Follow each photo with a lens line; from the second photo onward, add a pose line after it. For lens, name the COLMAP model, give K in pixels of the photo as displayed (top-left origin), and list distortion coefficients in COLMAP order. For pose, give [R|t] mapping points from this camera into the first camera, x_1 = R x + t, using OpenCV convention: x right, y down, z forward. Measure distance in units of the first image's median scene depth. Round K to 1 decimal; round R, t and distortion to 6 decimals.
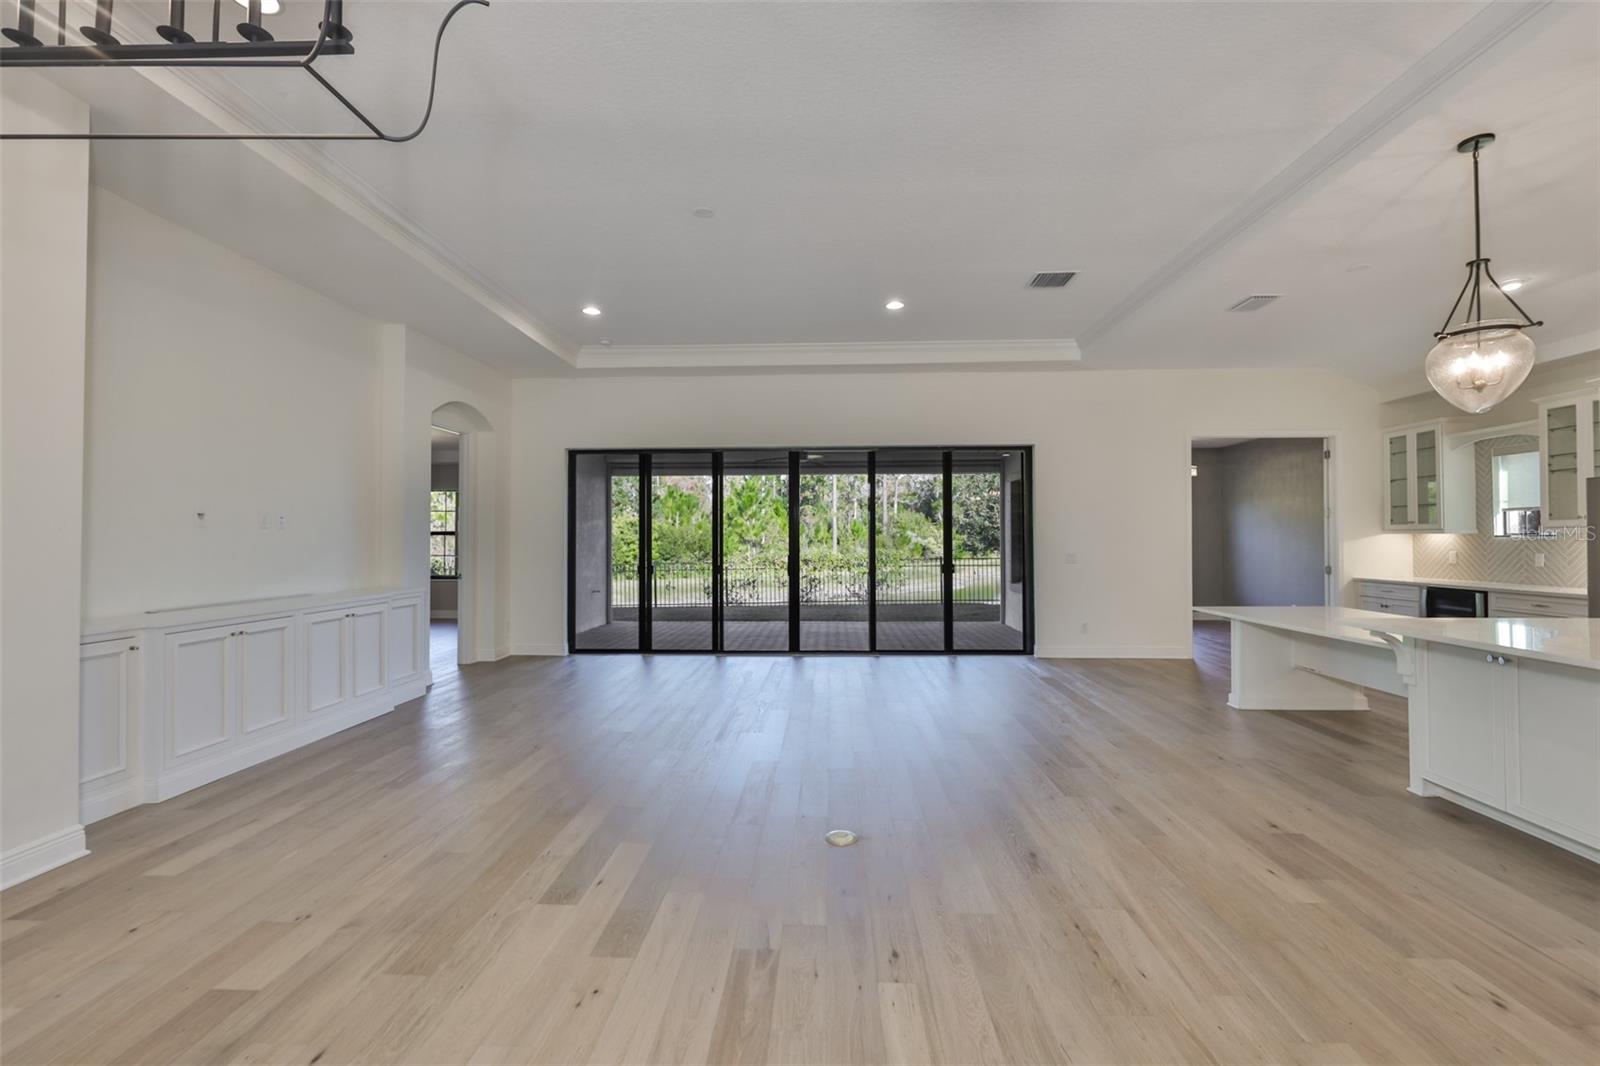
lens RADIAL K [[681.5, 0, 823.4], [0, 681.5, 528.6], [0, 0, 1]] dist [0.000083, 0.000036]
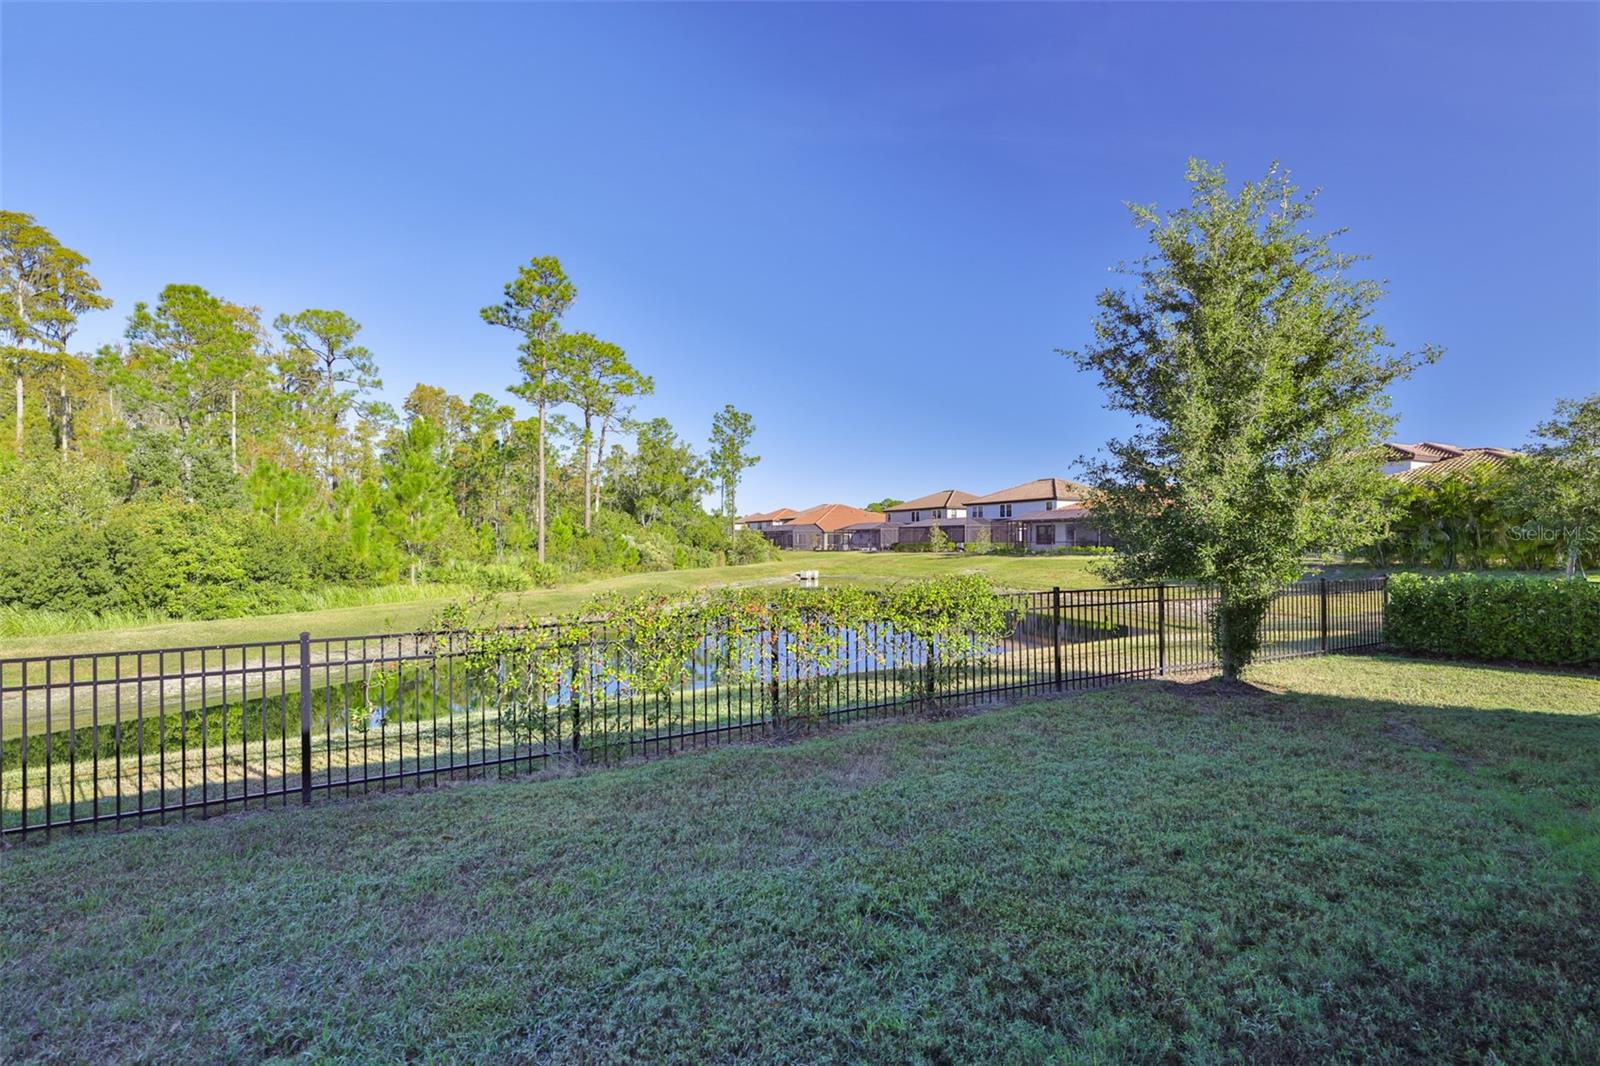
lens RADIAL K [[686.7, 0, 815.2], [0, 686.7, 533.9], [0, 0, 1]] dist [-0.000314, -0.000075]
pose [[0.889847, 0.008775, 0.456174, -0.137521], [-0.009871, 0.999951, 0.000019, 0.004224], [-0.456152, -0.004520, 0.889890, 0.473299]]
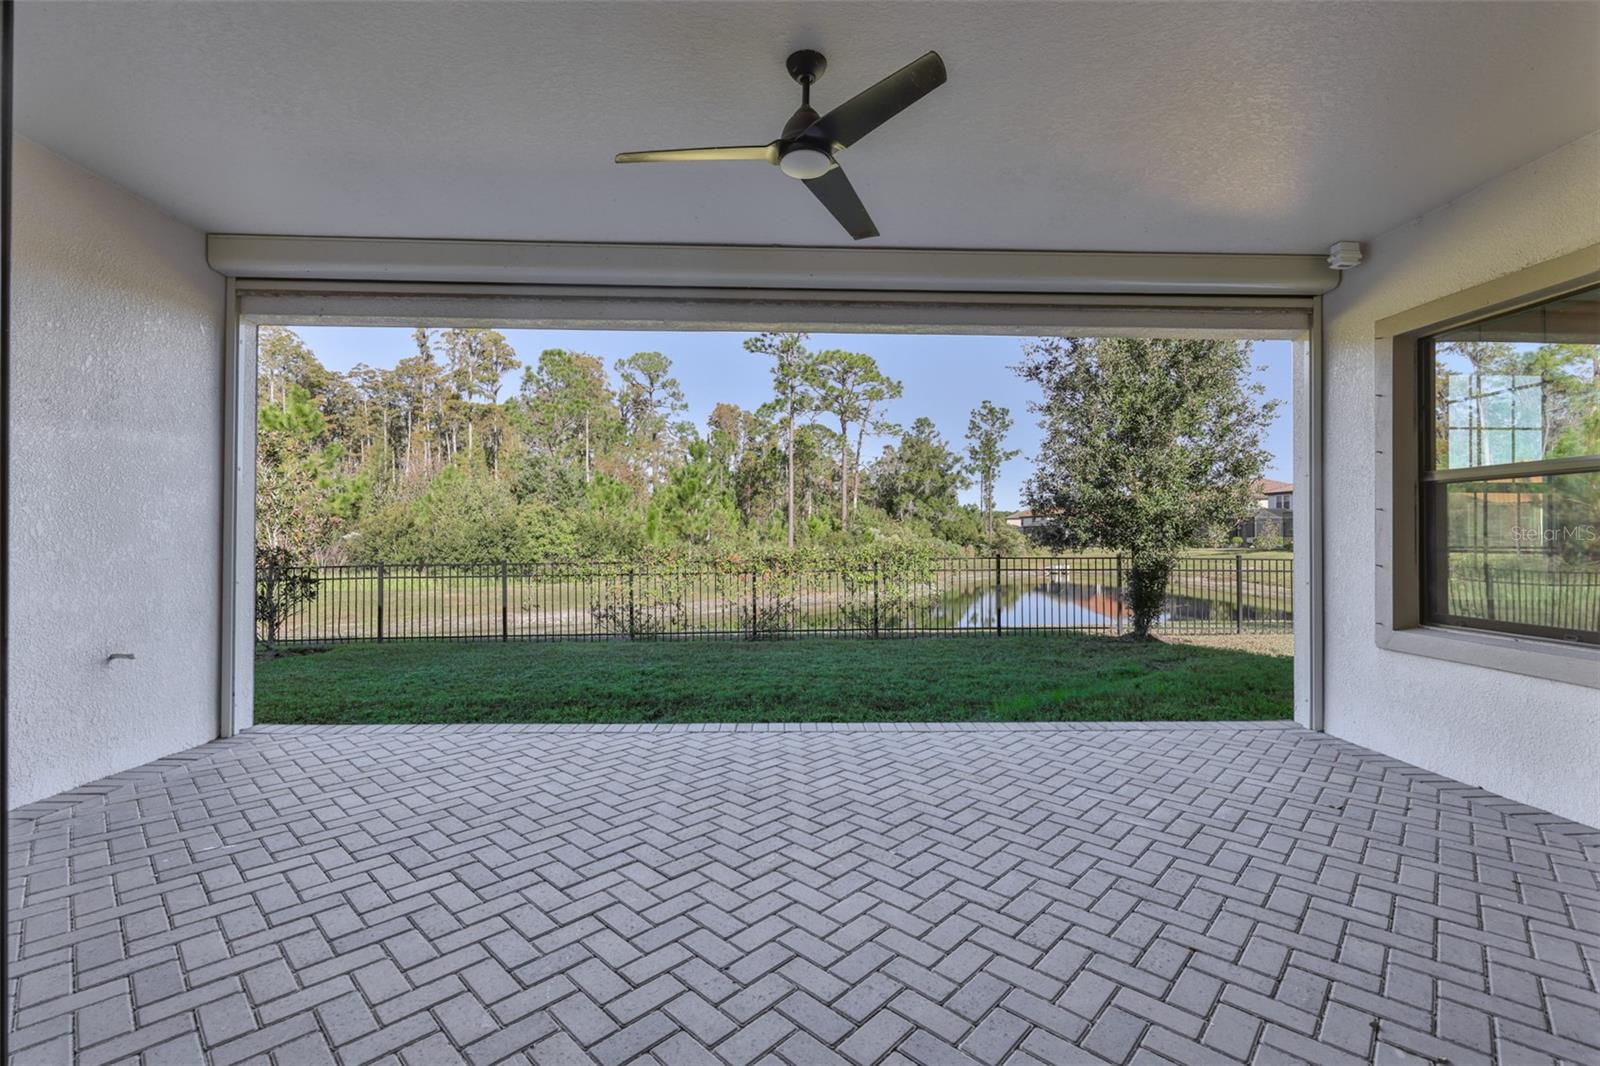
lens RADIAL K [[686.7, 0, 815.2], [0, 686.7, 533.9], [0, 0, 1]] dist [-0.000314, -0.000075]
pose [[0.998044, 0.007345, 0.062082, -0.016381], [-0.007906, 0.999930, 0.008802, 0.013950], [-0.062013, -0.009275, 0.998032, 0.295069]]
